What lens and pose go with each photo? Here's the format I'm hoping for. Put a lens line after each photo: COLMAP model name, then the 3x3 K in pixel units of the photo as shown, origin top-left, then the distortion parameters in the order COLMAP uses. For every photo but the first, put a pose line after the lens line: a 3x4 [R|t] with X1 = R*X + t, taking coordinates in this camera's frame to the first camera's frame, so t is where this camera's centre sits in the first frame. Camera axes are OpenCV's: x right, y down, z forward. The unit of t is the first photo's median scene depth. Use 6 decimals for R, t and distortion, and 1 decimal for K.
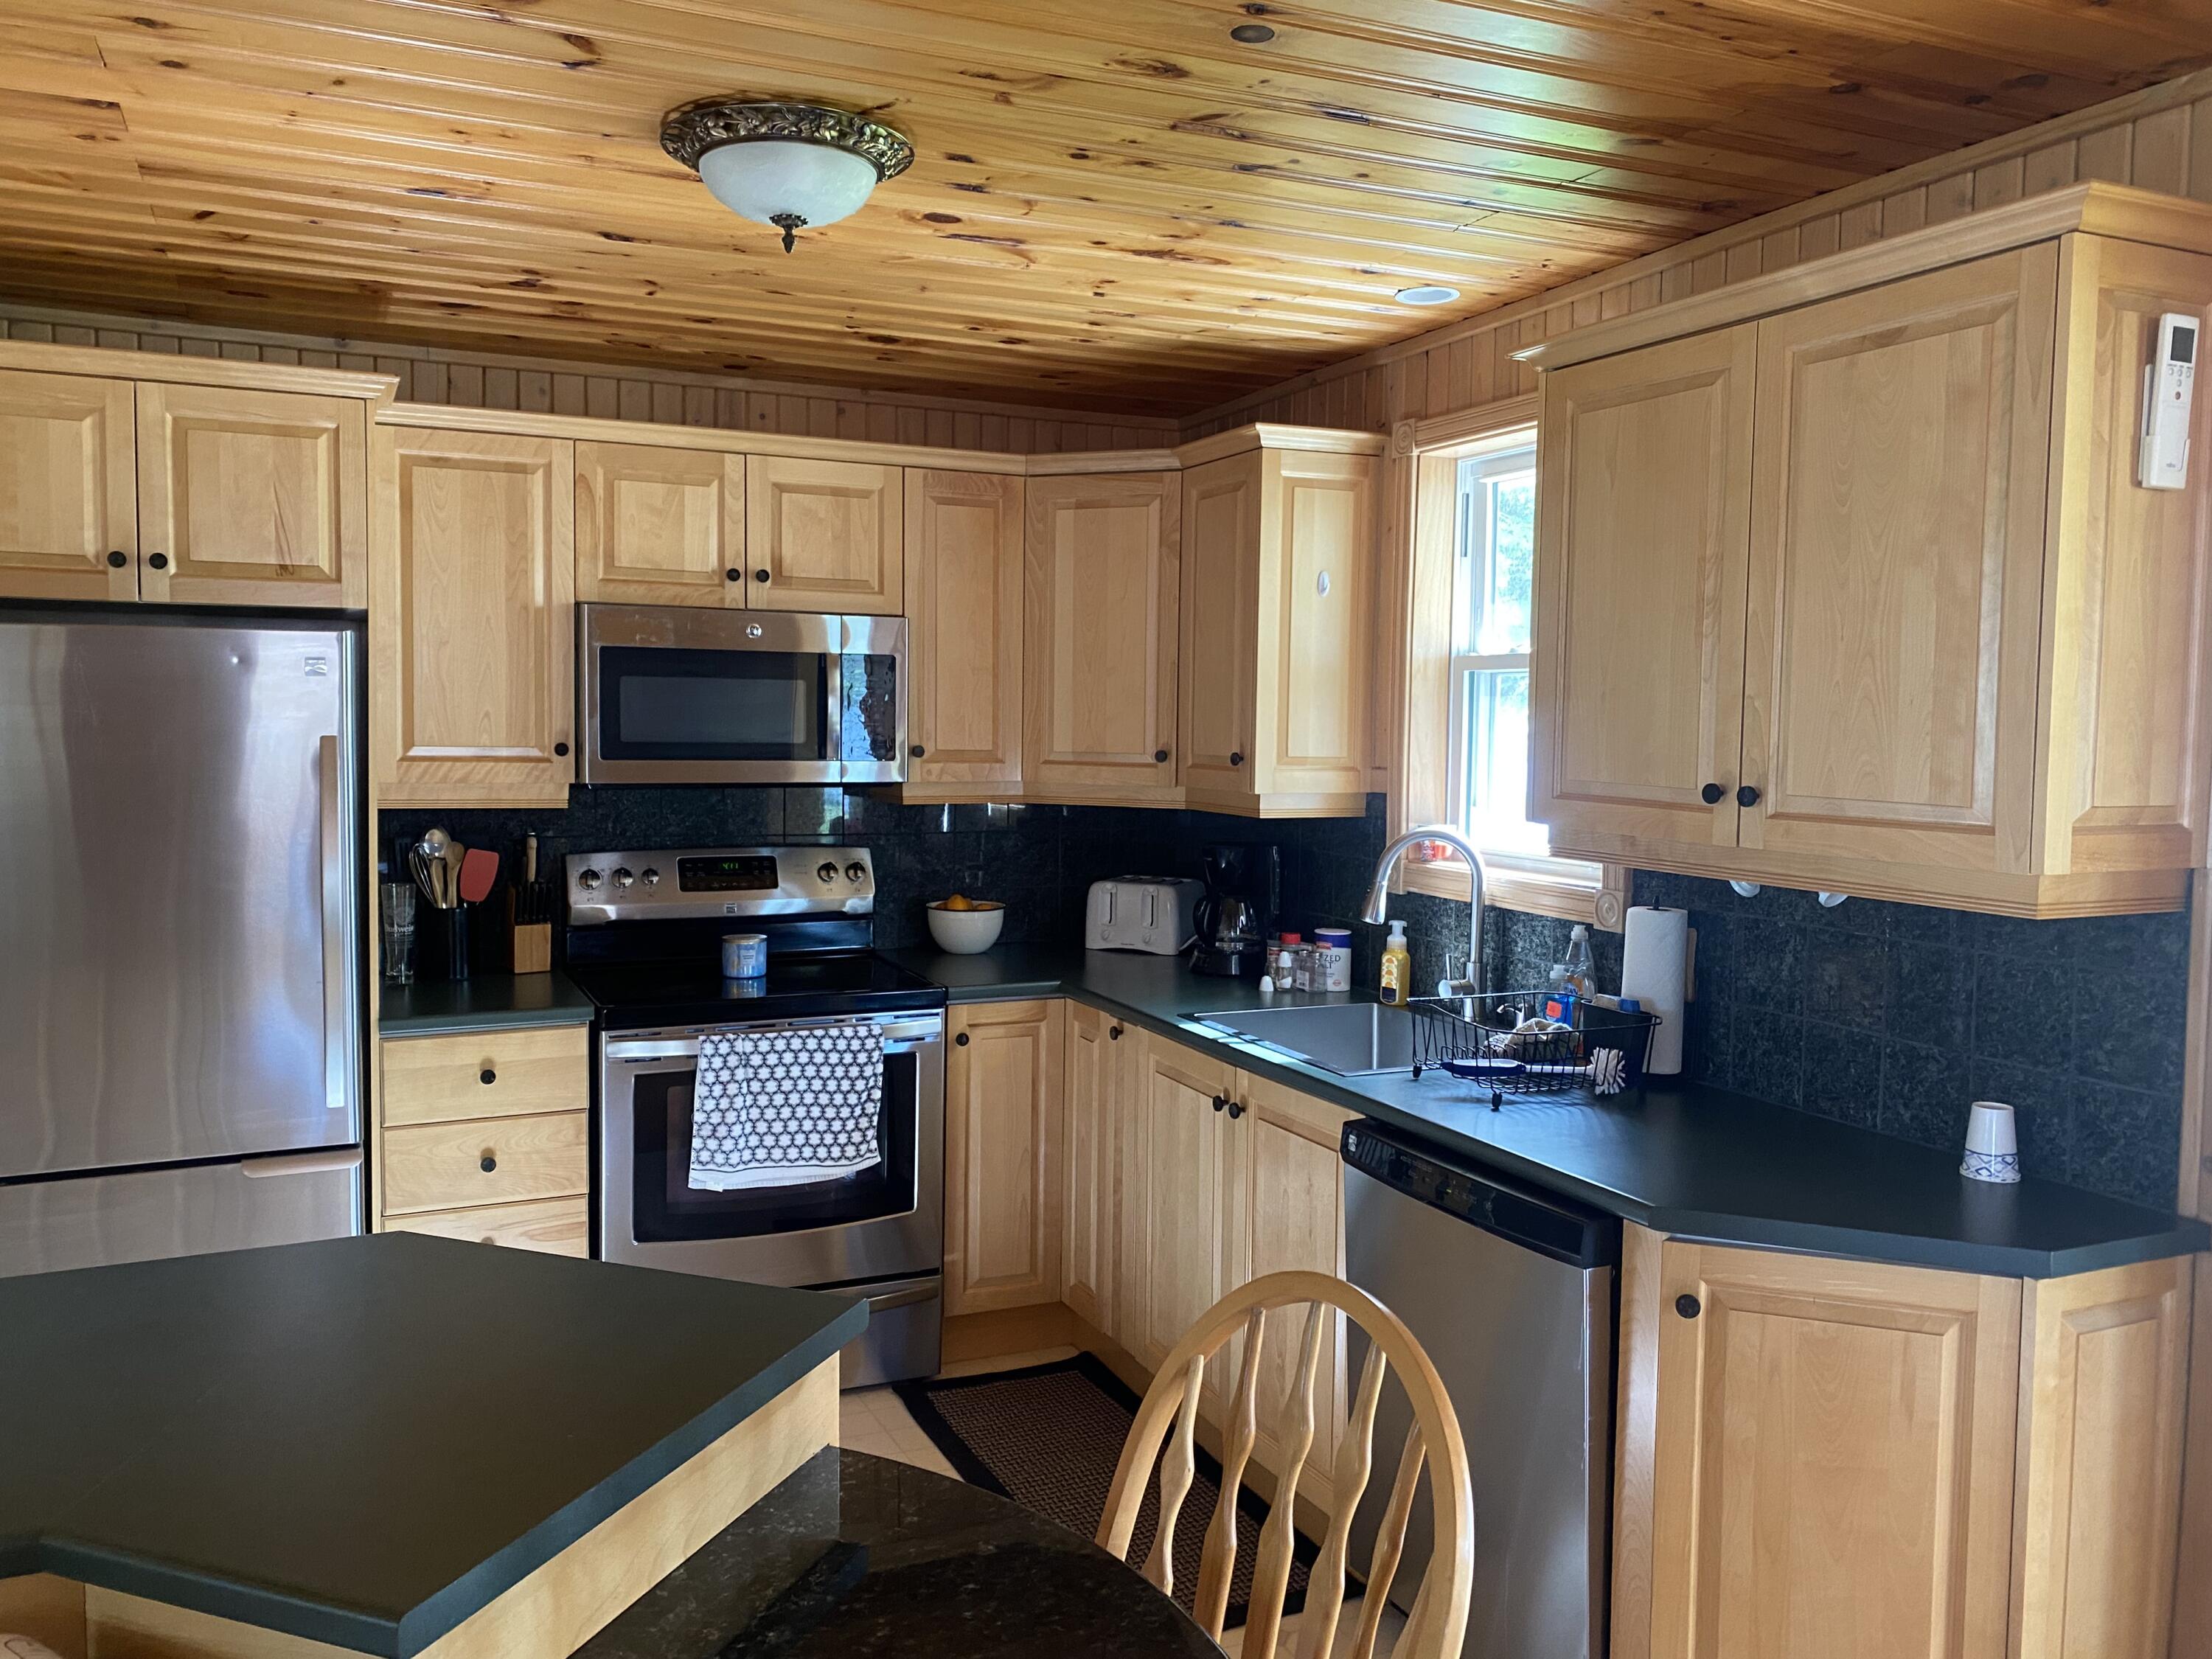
lens RADIAL K [[1693.8, 0, 1074.6], [0, 1693.8, 827.8], [0, 0, 1]] dist [0.090364, -0.127795]
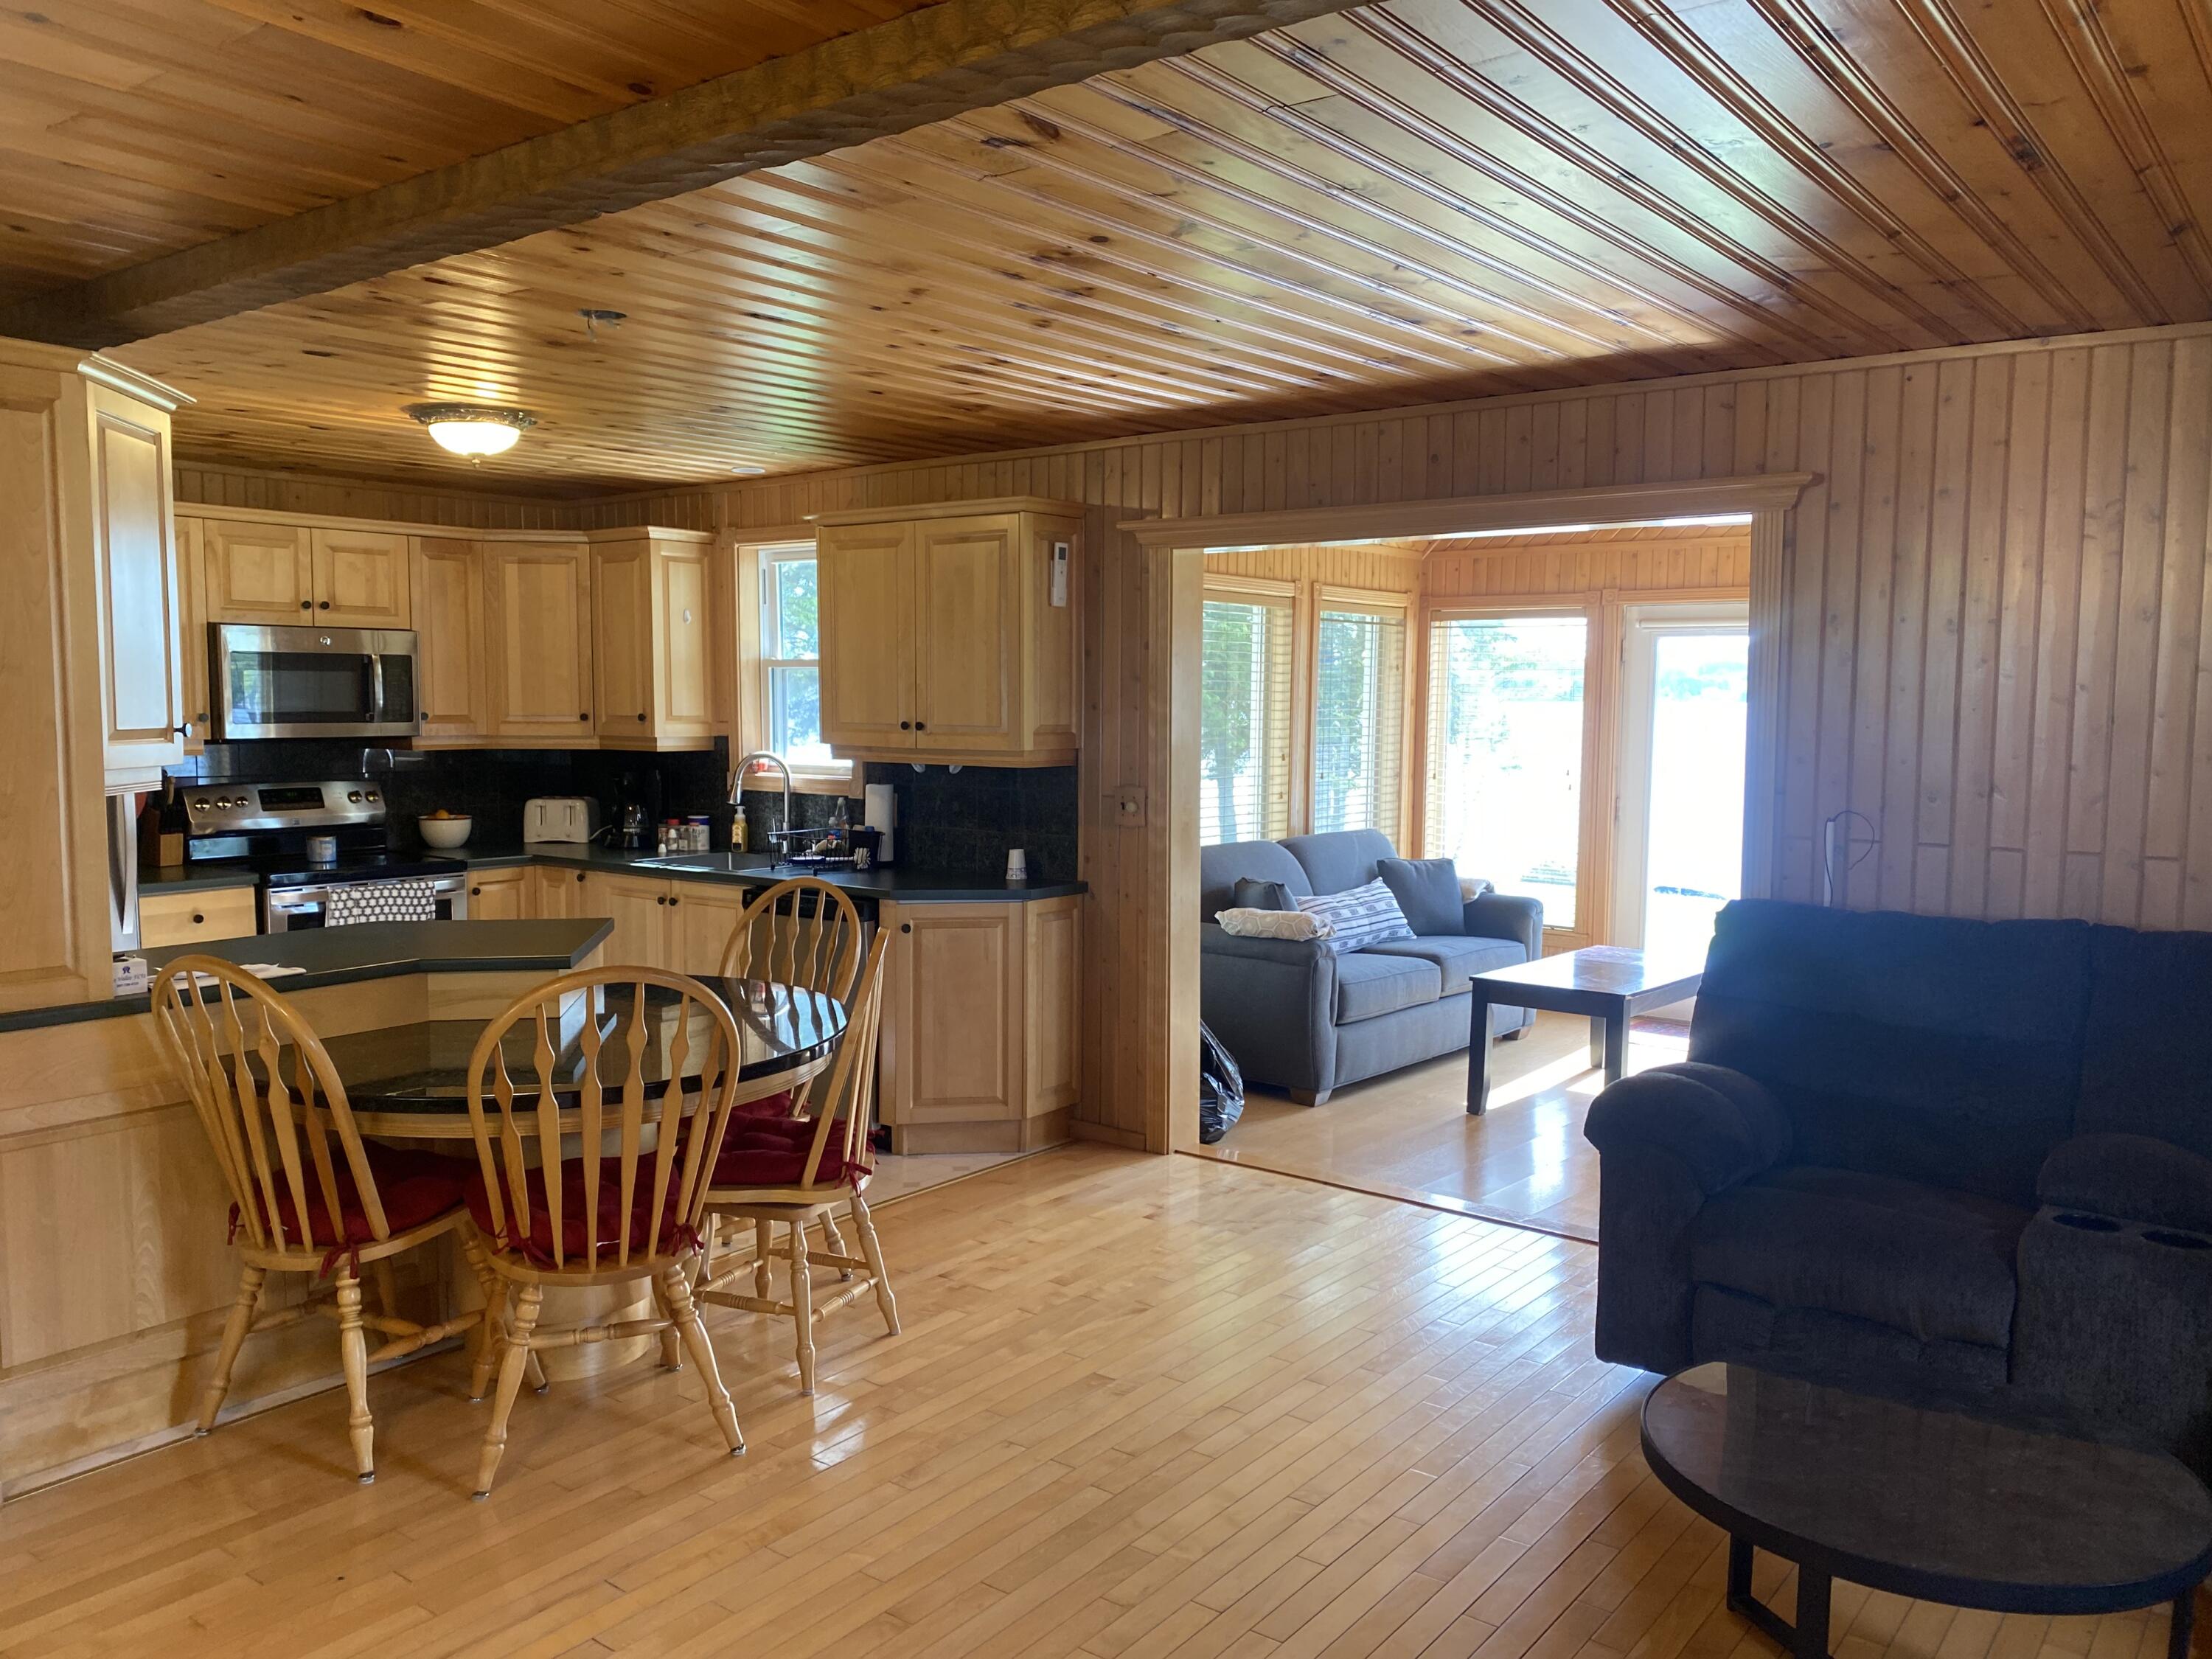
lens RADIAL K [[1693.8, 0, 1074.6], [0, 1693.8, 827.8], [0, 0, 1]] dist [0.090364, -0.127795]
pose [[0.887082, -0.044710, 0.459442, -0.333730], [0.038401, 0.998996, 0.023072, 0.051320], [-0.460012, -0.002824, 0.887908, -0.787832]]
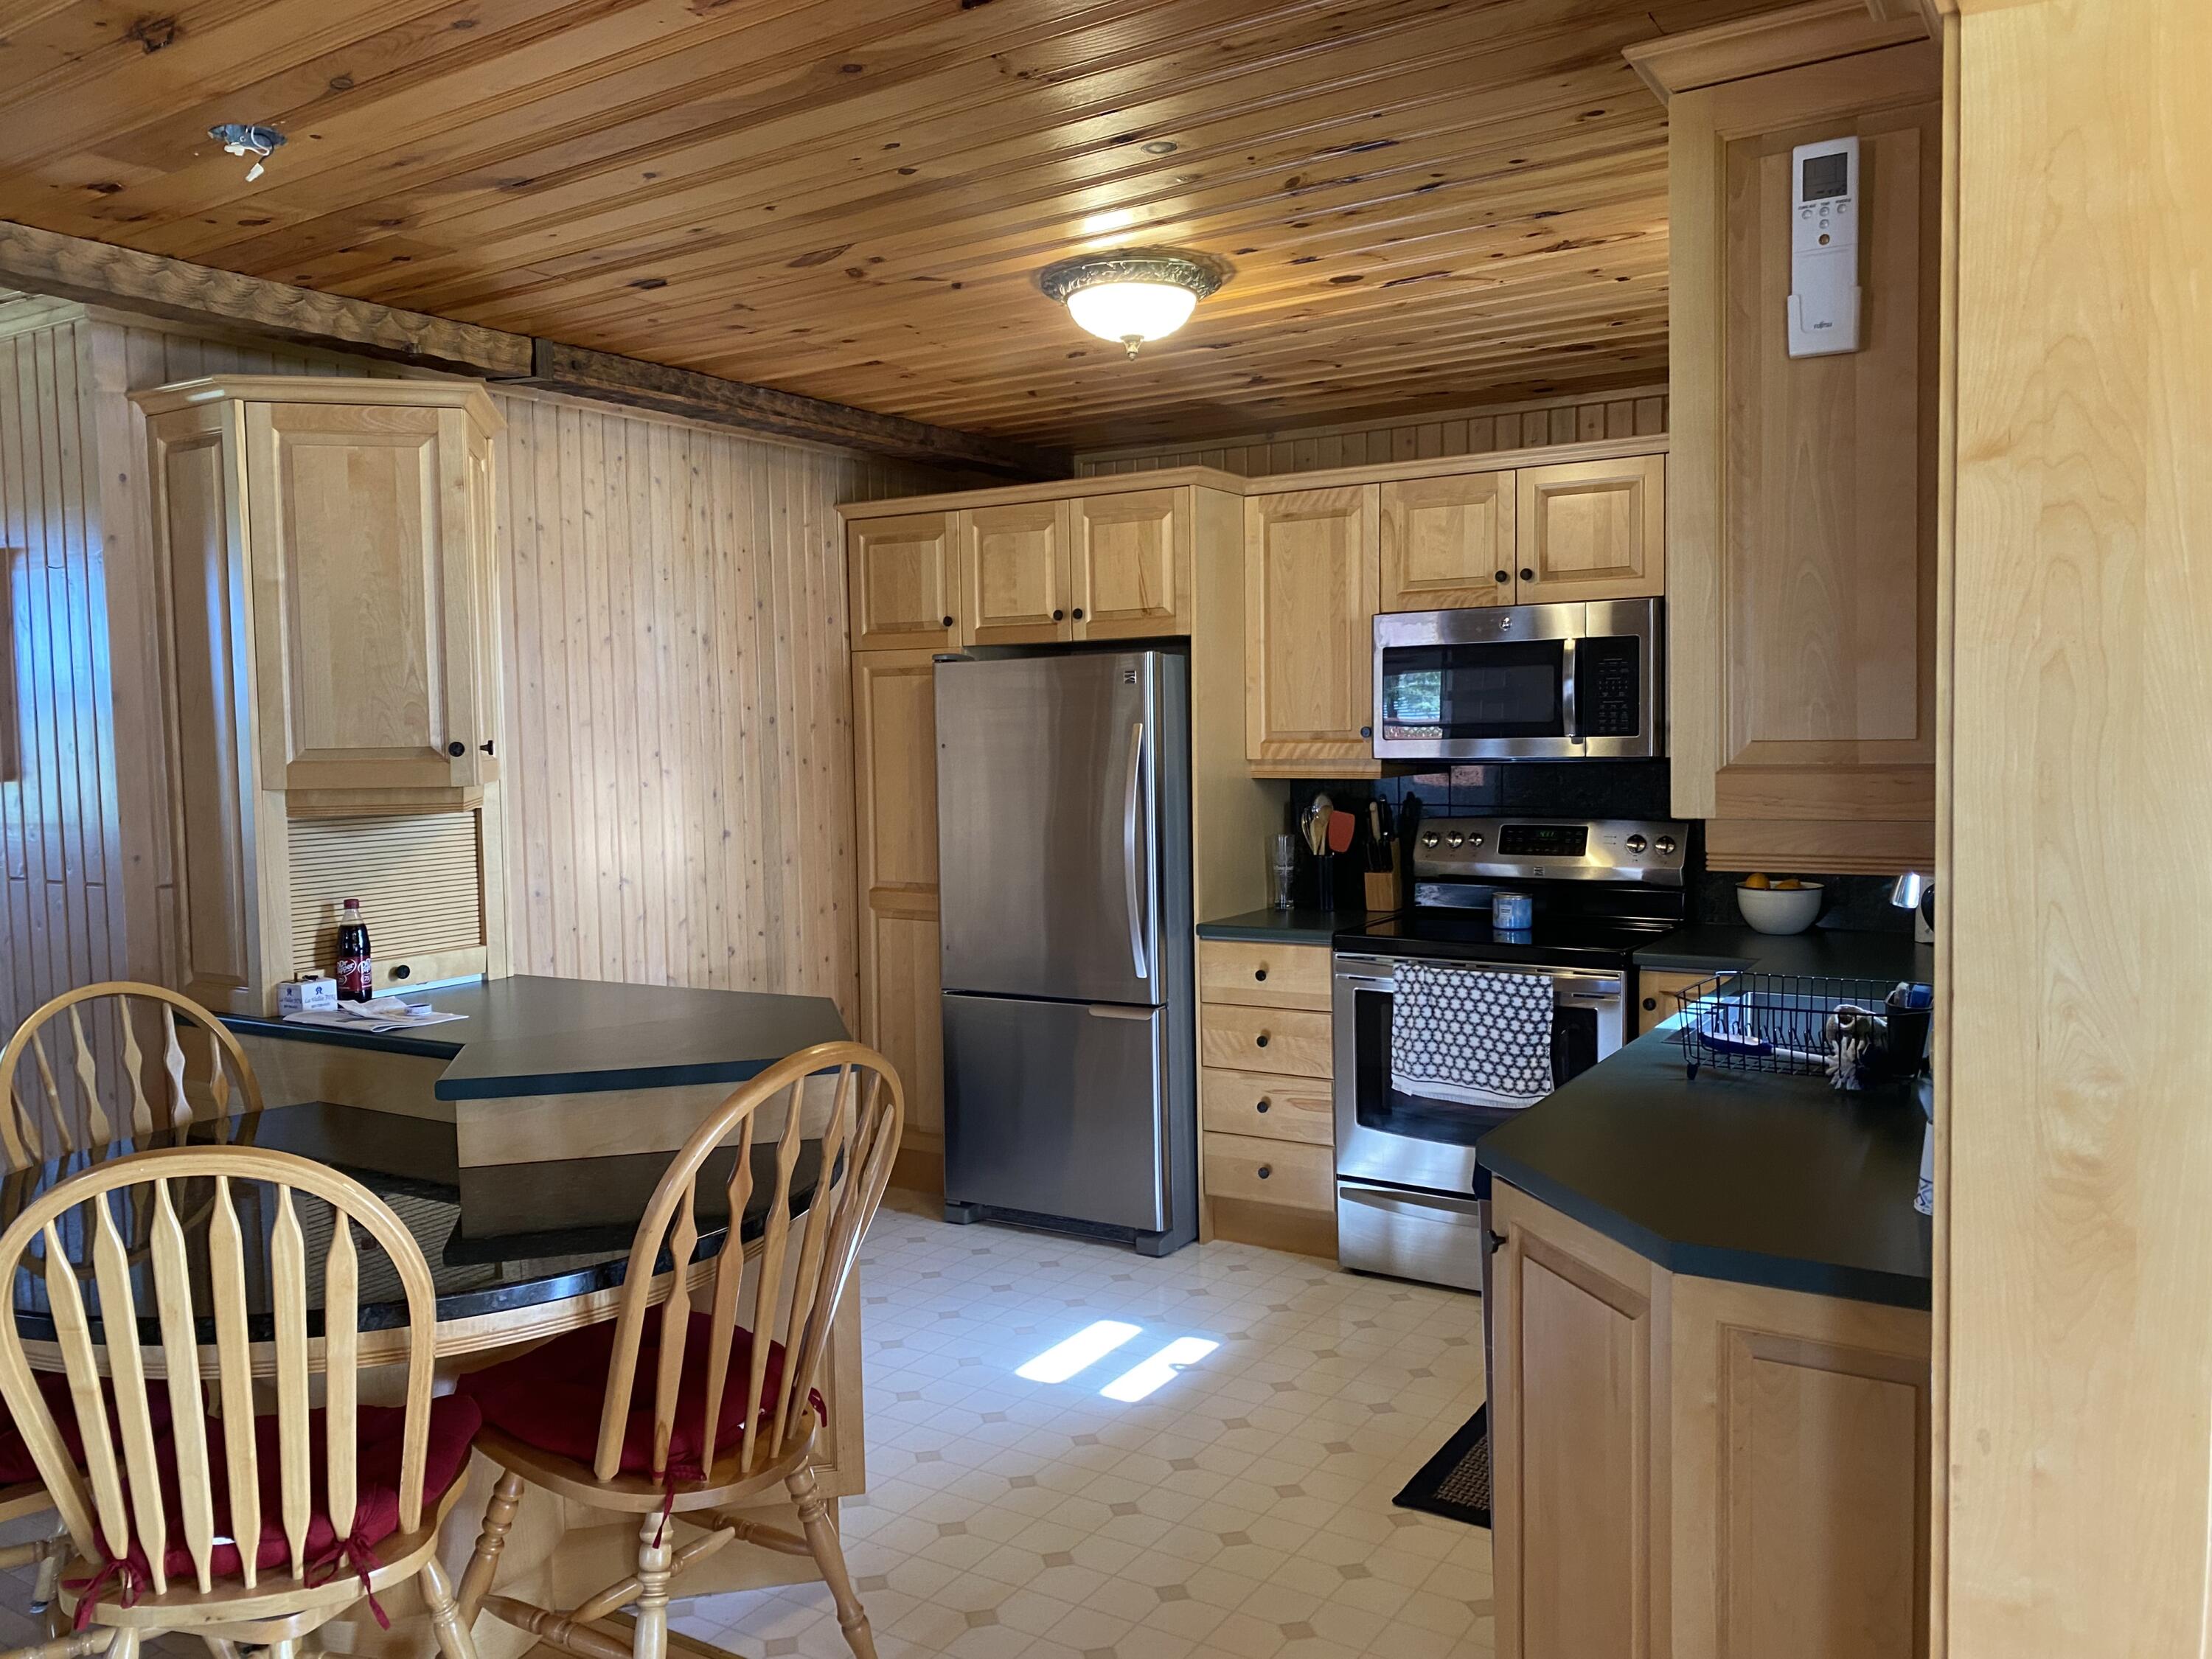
lens RADIAL K [[1682.9, 0, 1106.0], [0, 1682.9, 829.5], [0, 0, 1]] dist [0.046346, -0.053206]
pose [[0.567000, 0.023981, -0.823369, 0.636156], [-0.025155, 0.999614, 0.011792, 0.016679], [0.823334, 0.014026, 0.567384, 0.147714]]
